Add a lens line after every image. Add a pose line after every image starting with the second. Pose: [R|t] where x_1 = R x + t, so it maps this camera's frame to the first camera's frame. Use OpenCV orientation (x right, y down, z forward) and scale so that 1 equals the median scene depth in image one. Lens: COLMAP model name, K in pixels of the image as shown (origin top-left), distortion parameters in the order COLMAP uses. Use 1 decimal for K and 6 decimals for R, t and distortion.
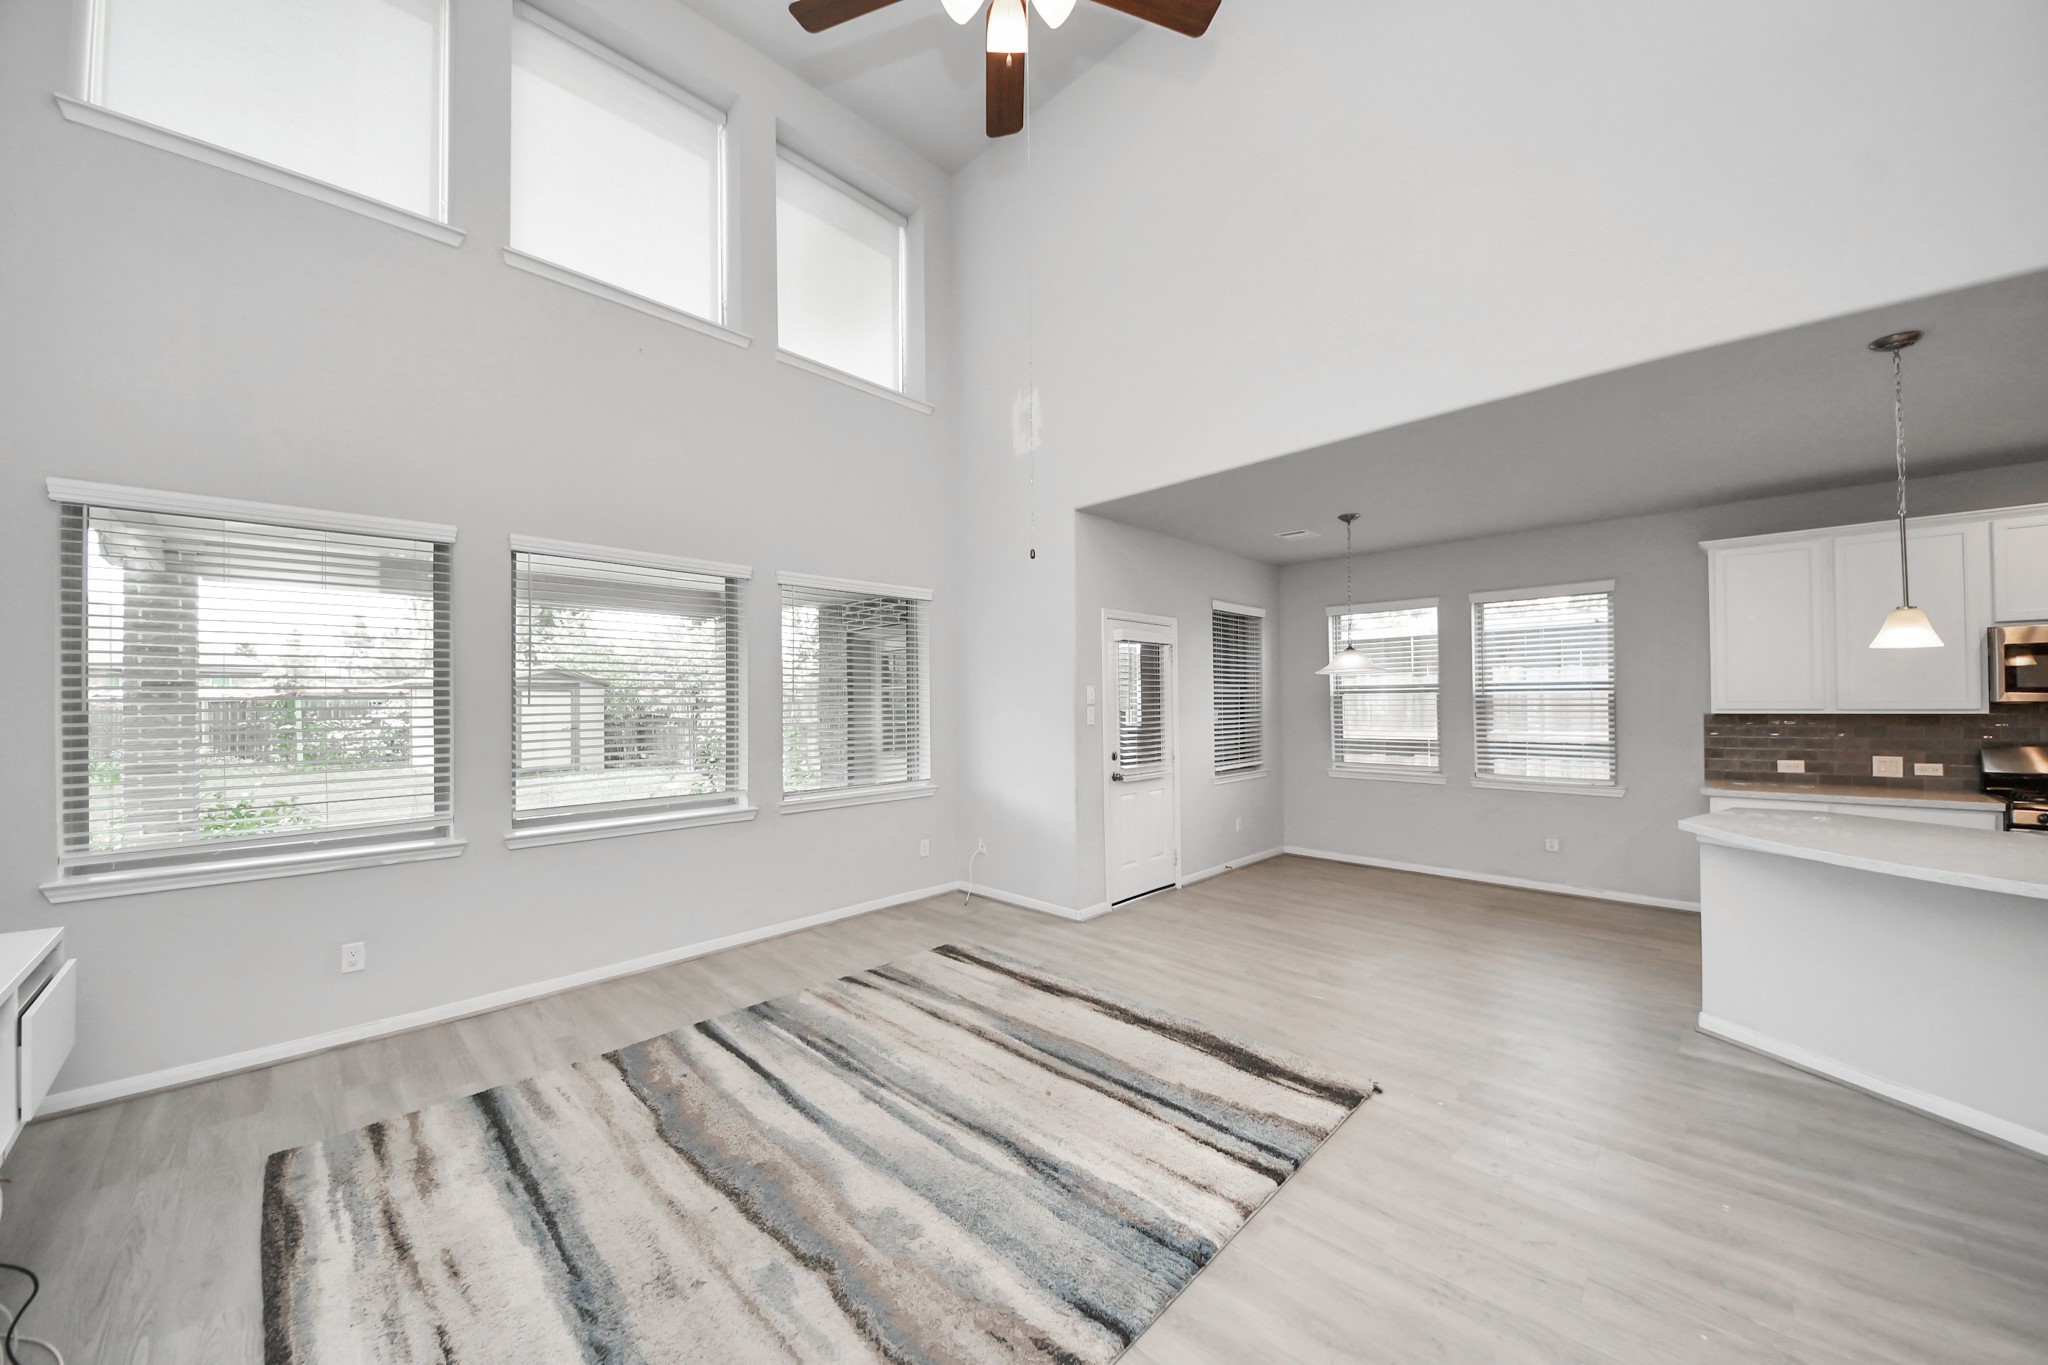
lens RADIAL K [[722.7, 0, 1022.3], [0, 722.7, 696.6], [0, 0, 1]] dist [0.023492, -0.016504]
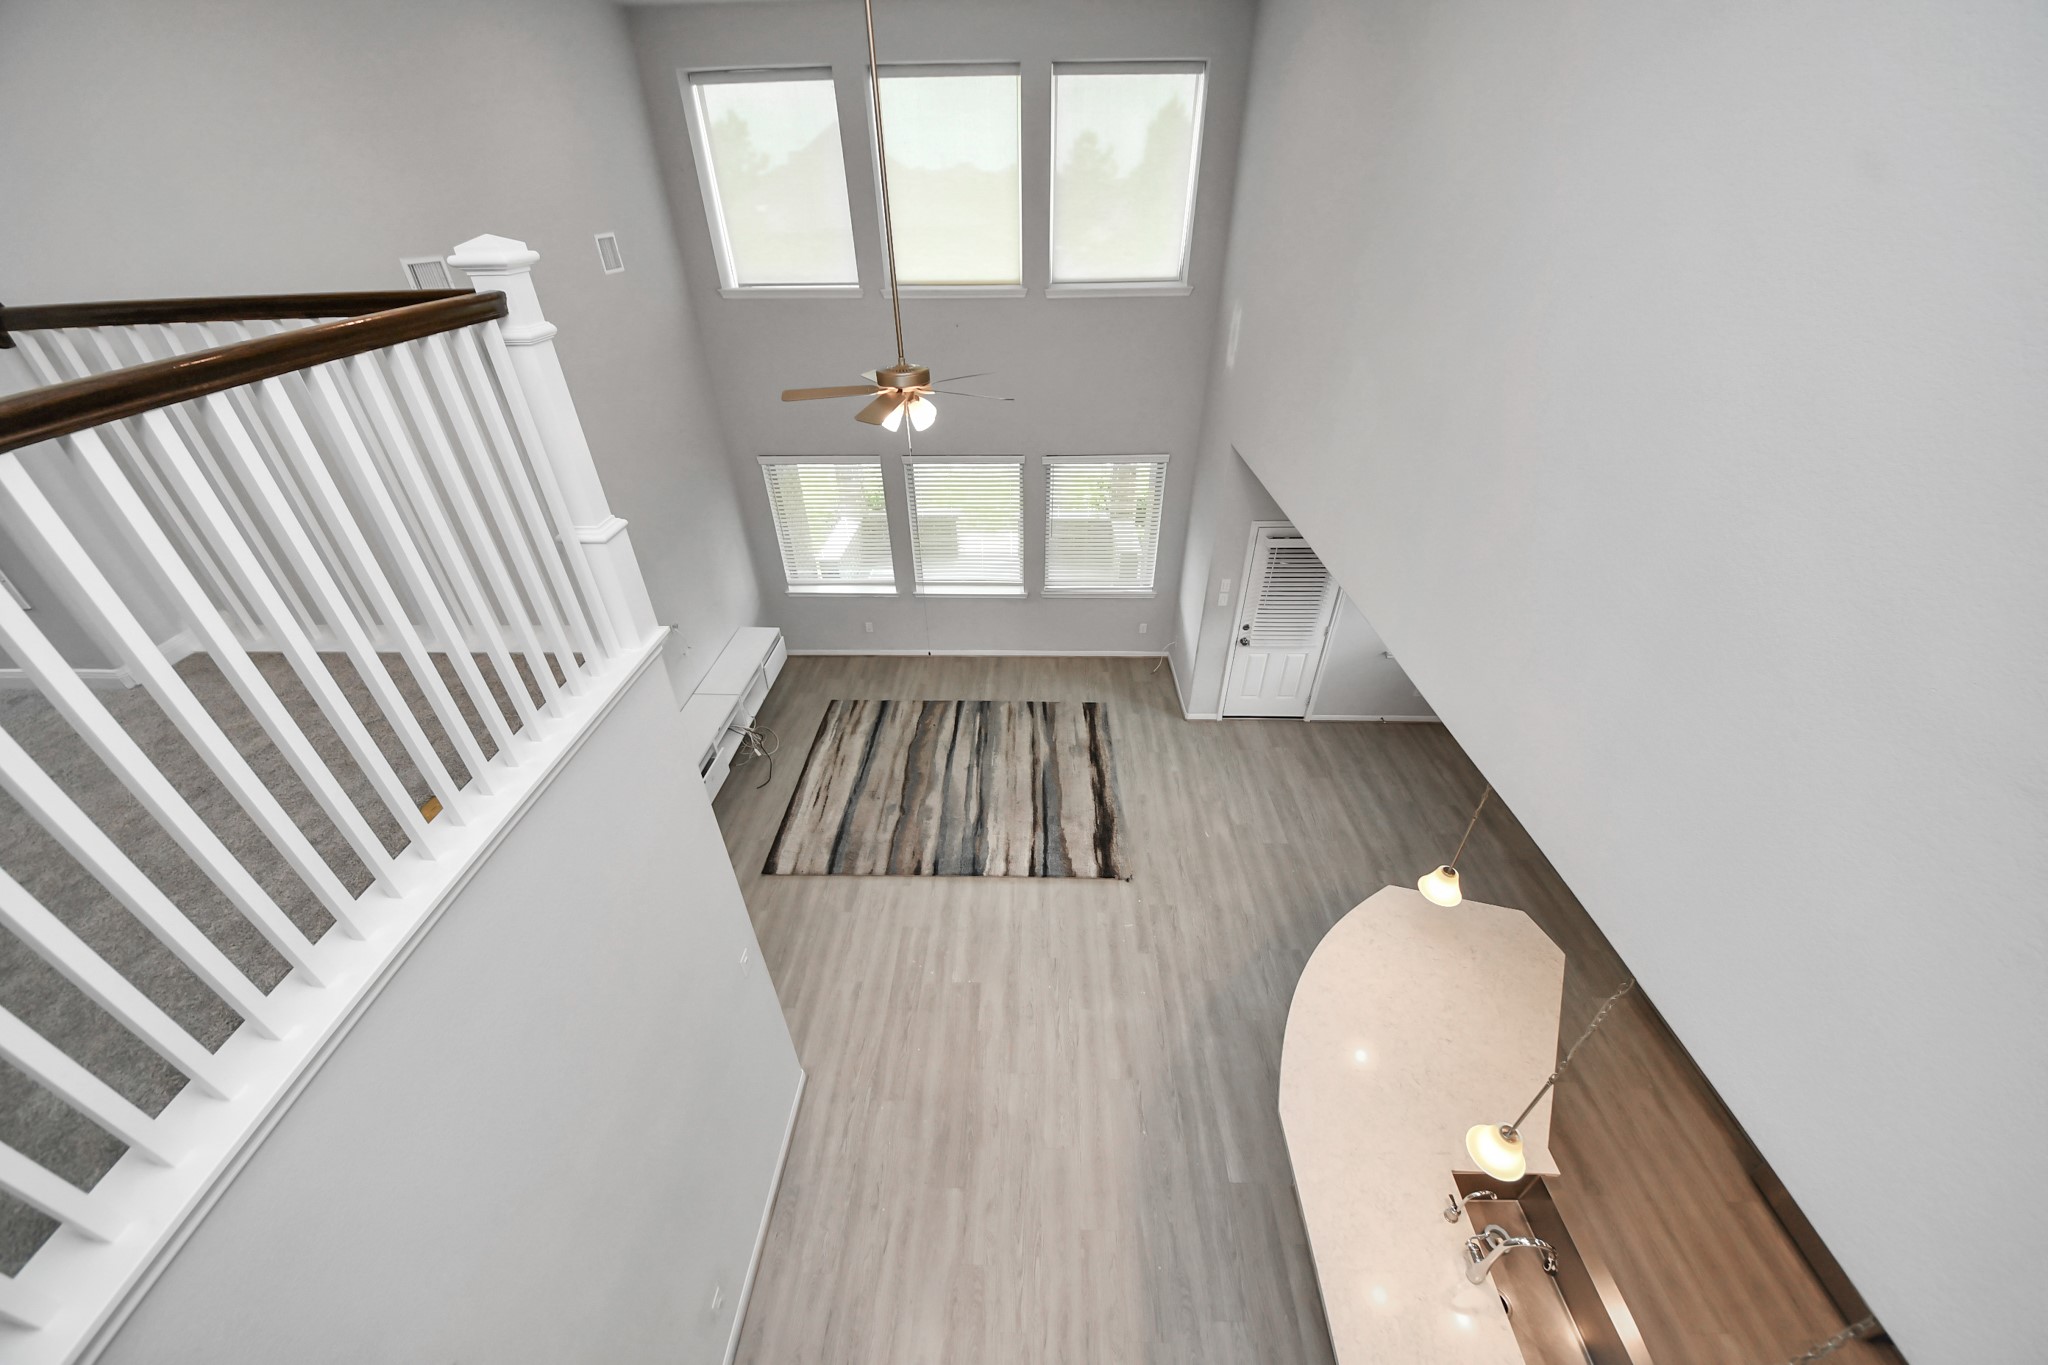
lens RADIAL K [[740.3, 0, 1017.1], [0, 740.3, 680.1], [0, 0, 1]] dist [0.041578, -0.026477]
pose [[0.681962, 0.406448, -0.608053, 1.262114], [0.009406, 0.826426, 0.562966, -1.083886], [0.731328, -0.389641, 0.559768, -0.196917]]
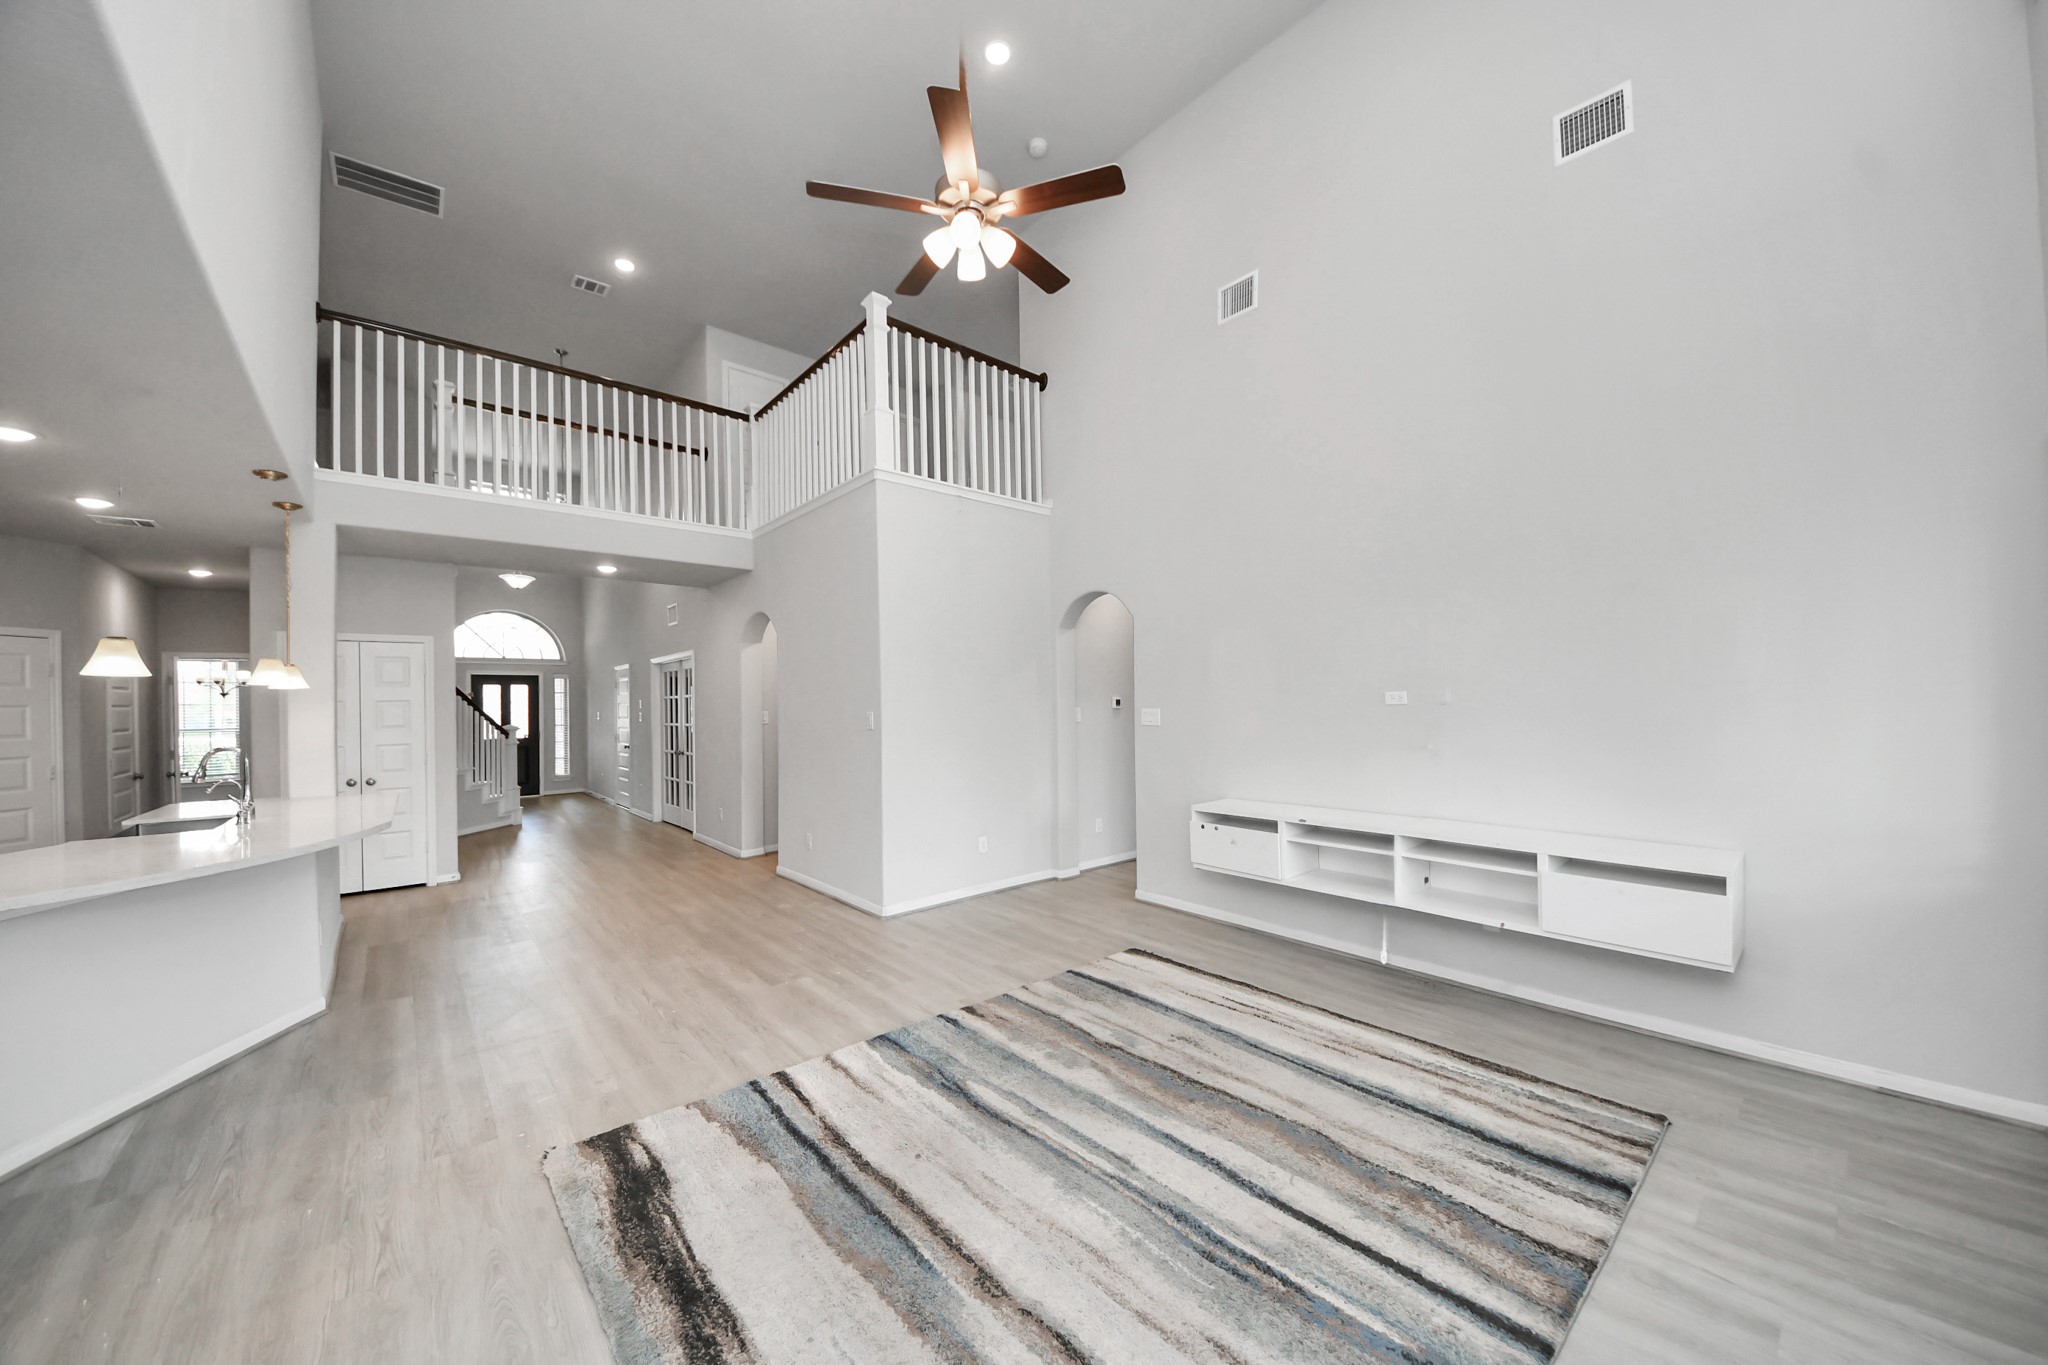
lens RADIAL K [[722.7, 0, 1022.3], [0, 722.7, 696.6], [0, 0, 1]] dist [0.023492, -0.016504]
pose [[-0.996098, 0.024892, 0.084665, -0.164663], [0.023719, 0.999609, -0.014830, 0.008433], [-0.085002, -0.012764, -0.996299, 1.743059]]
